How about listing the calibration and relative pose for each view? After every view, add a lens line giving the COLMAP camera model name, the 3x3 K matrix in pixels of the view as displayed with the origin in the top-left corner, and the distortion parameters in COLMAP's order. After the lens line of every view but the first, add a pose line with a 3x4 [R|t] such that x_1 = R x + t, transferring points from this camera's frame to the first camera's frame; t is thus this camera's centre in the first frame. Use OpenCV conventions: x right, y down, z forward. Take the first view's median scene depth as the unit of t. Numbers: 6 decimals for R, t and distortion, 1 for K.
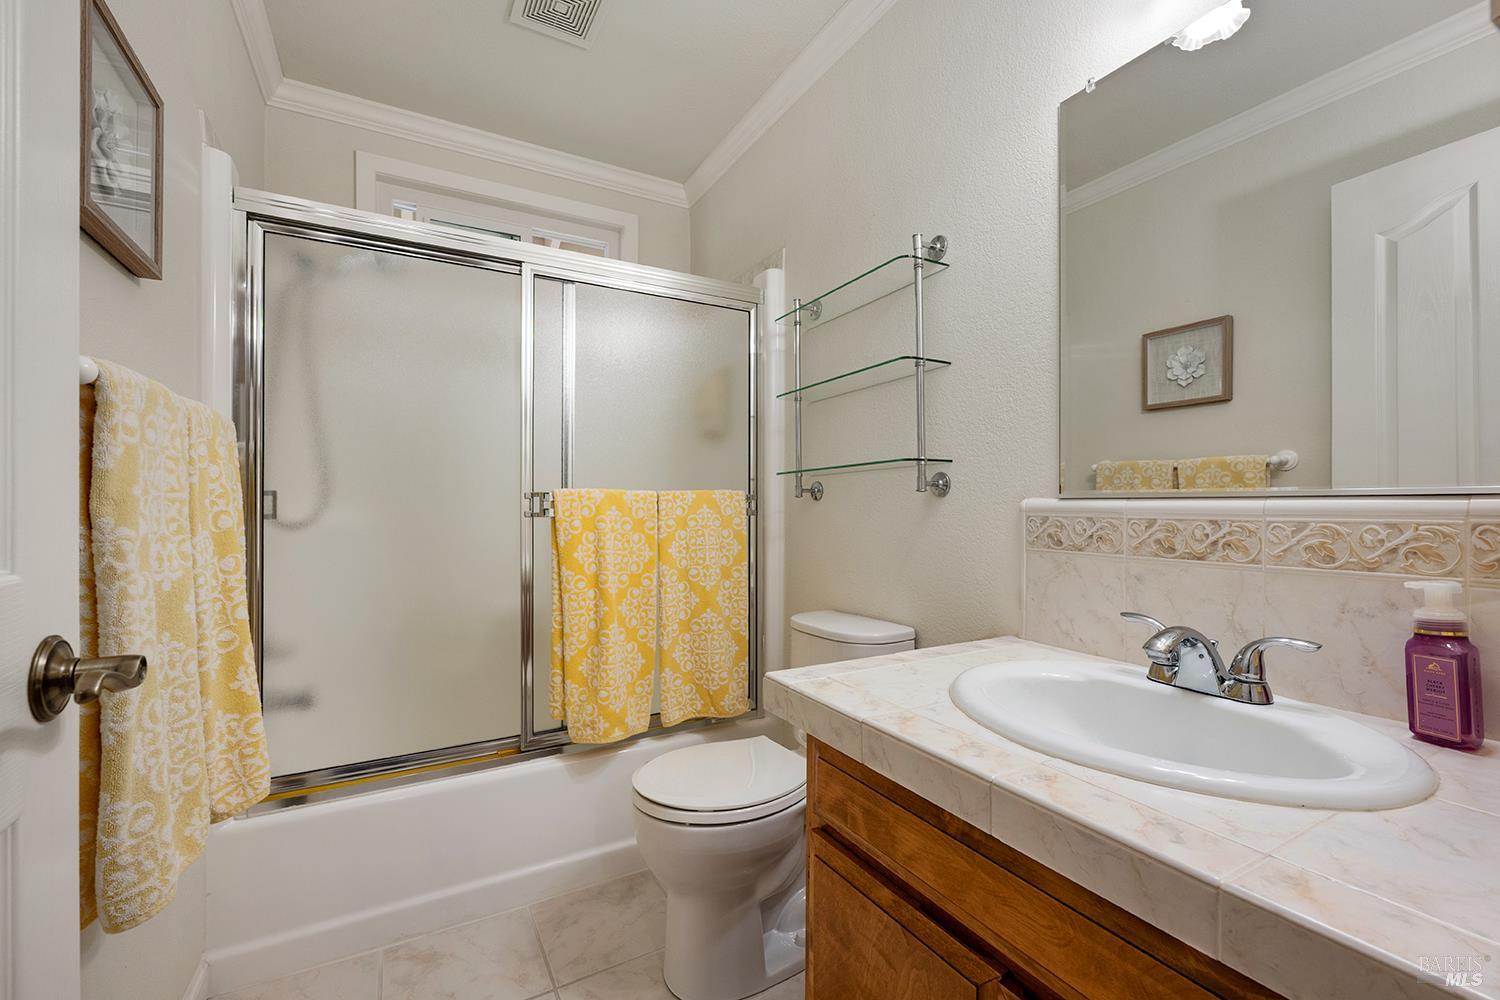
lens RADIAL K [[566.2, 0, 750.0], [0, 566.2, 500.0], [0, 0, 1]] dist [0.000112, 0.000005]
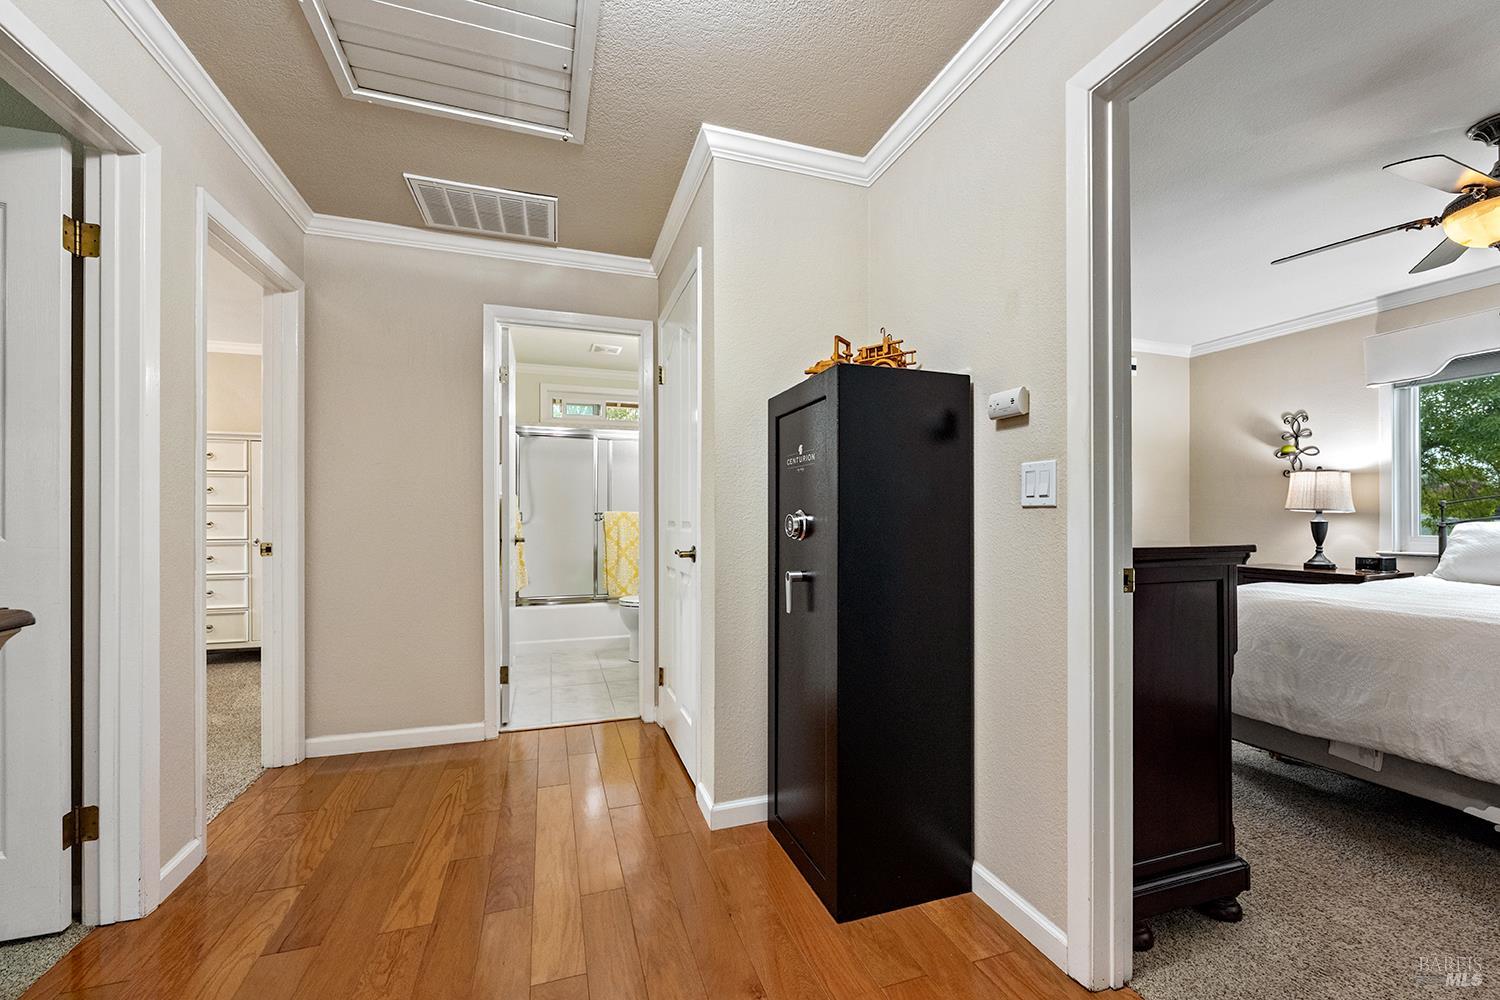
lens RADIAL K [[594.5, 0, 750.0], [0, 594.5, 500.0], [0, 0, 1]] dist [0.000247, 0.000003]
pose [[0.991785, -0.001237, -0.127907, 0.776238], [-0.001528, 0.999767, -0.021517, -0.013927], [0.127903, 0.021536, 0.991553, -1.906282]]
